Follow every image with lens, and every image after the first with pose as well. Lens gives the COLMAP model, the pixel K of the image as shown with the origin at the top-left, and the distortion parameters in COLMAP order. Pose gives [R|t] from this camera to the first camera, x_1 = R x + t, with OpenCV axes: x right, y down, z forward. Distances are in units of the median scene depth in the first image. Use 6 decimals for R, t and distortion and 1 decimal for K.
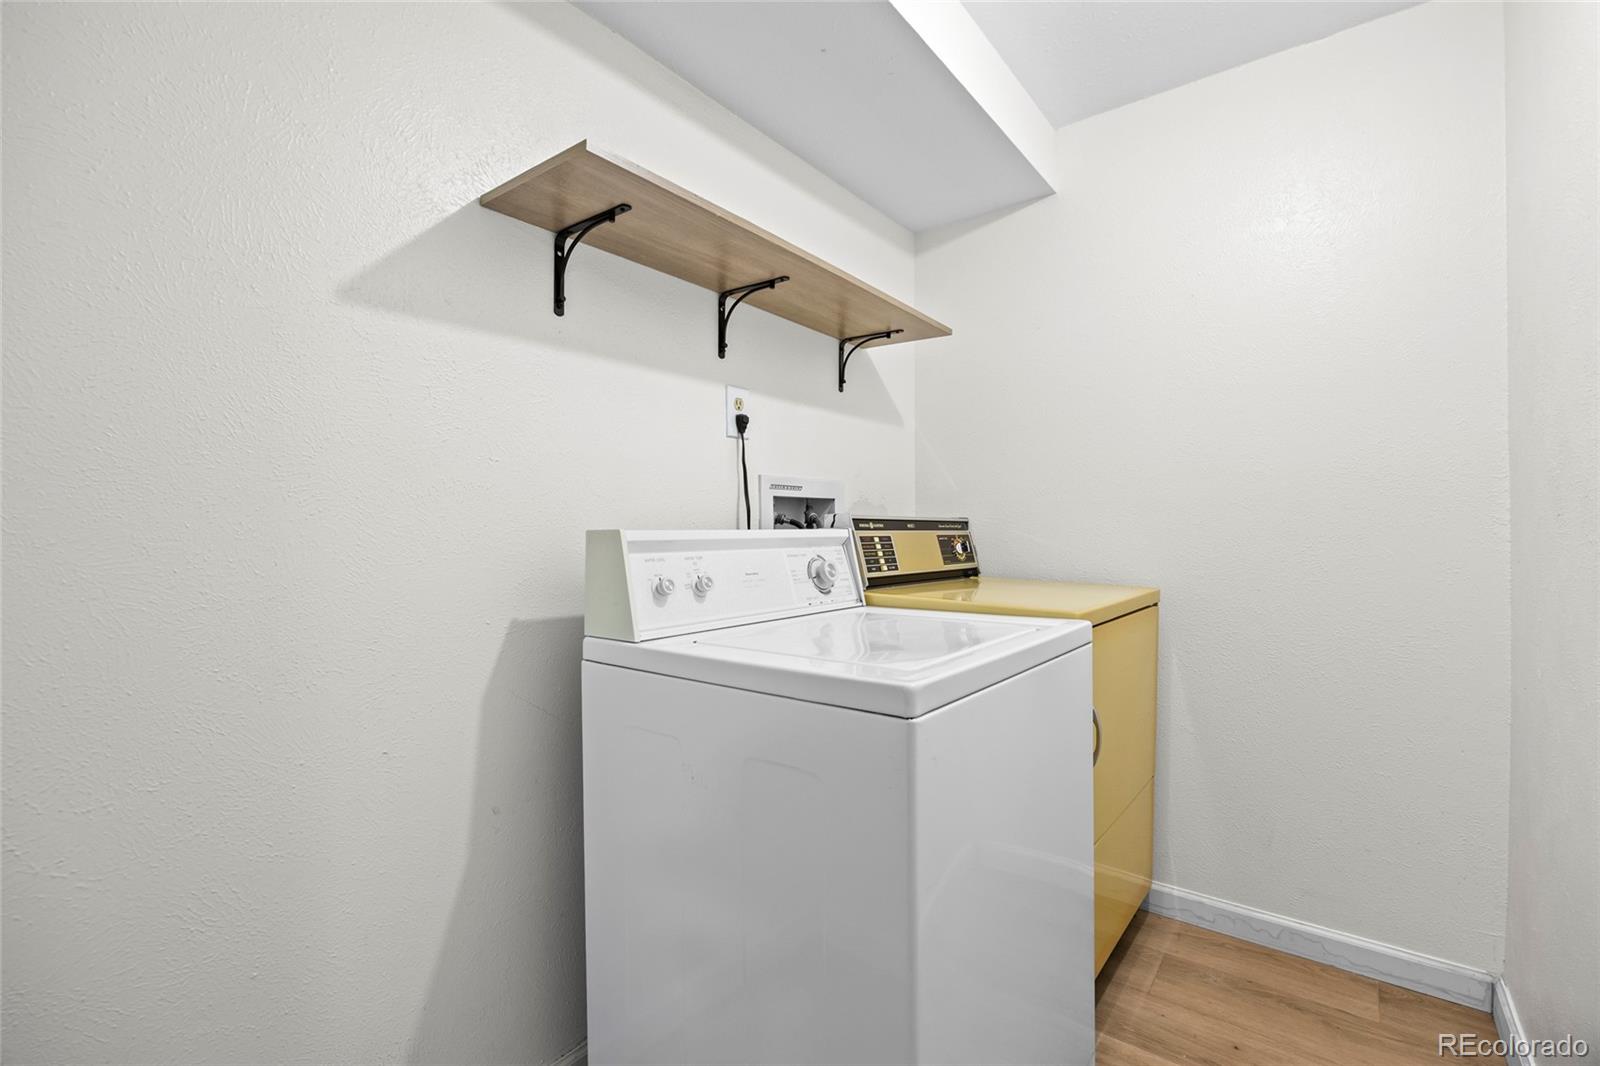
lens RADIAL K [[716.6, 0, 798.4], [0, 716.6, 532.1], [0, 0, 1]] dist [-0.001118, -0.000008]
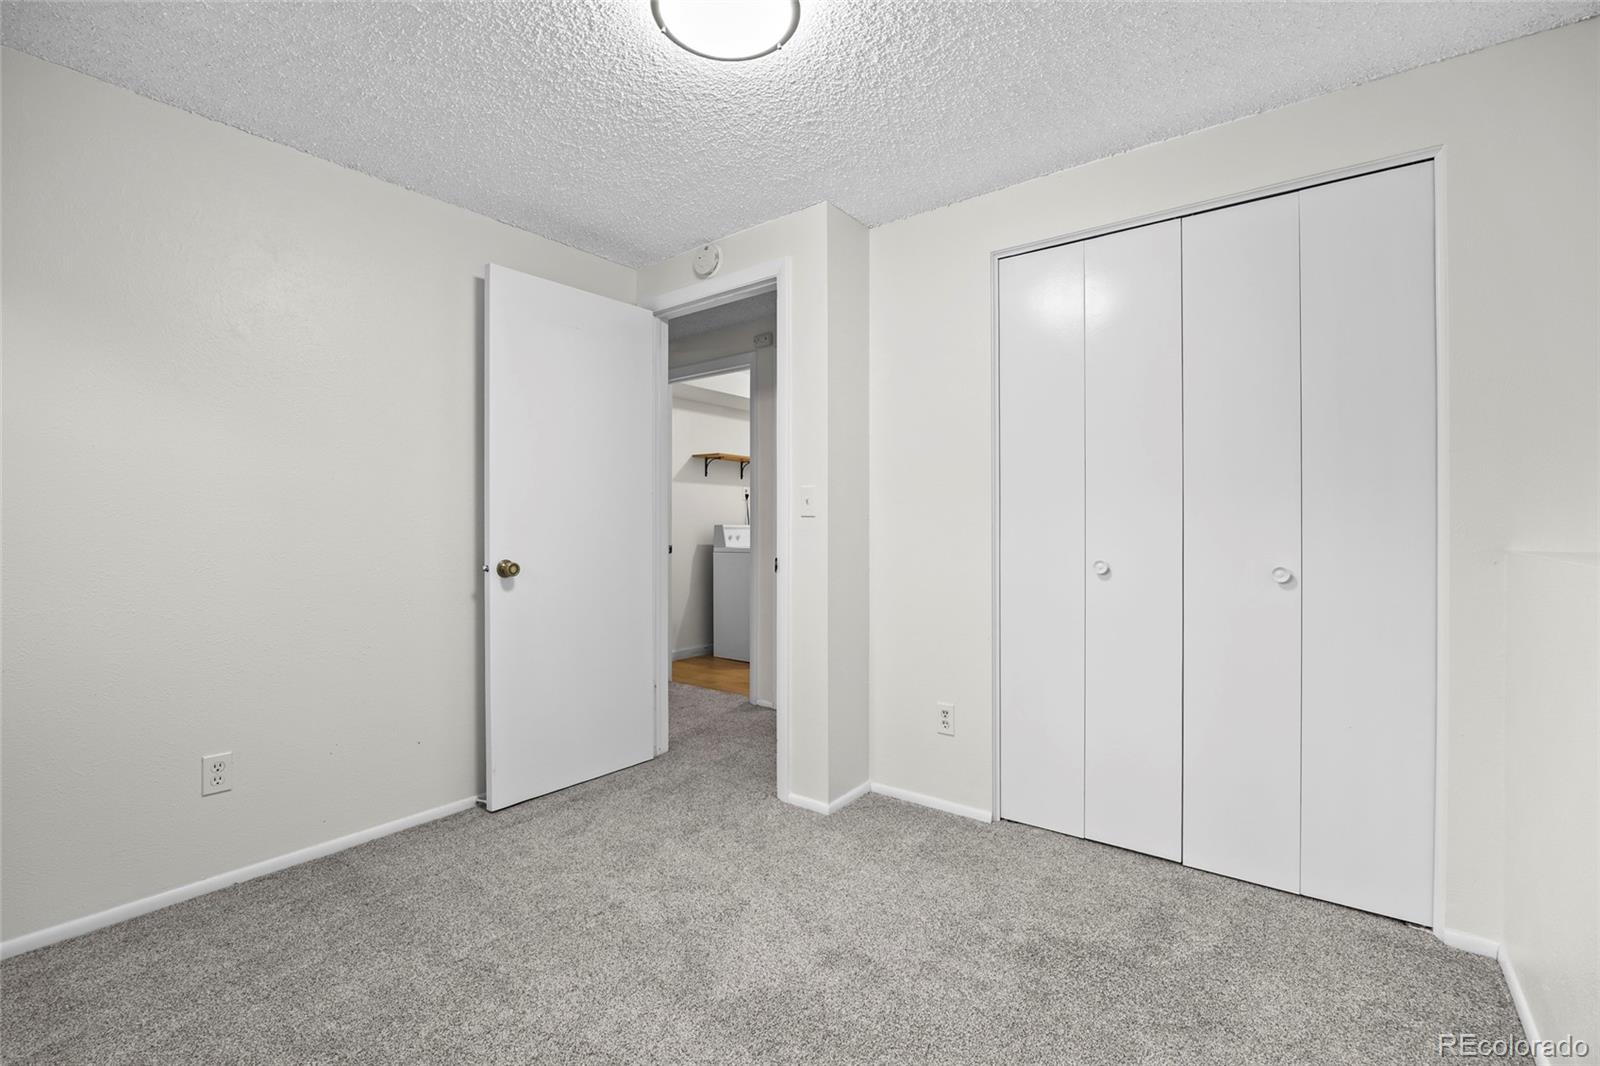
lens RADIAL K [[716.6, 0, 801.7], [0, 716.6, 532.3], [0, 0, 1]] dist [-0.001118, -0.000008]
pose [[0.999985, 0.001395, -0.005257, 0.326466], [-0.001427, 0.999980, -0.006091, 0.074786], [0.005249, 0.006099, 0.999968, -3.929428]]
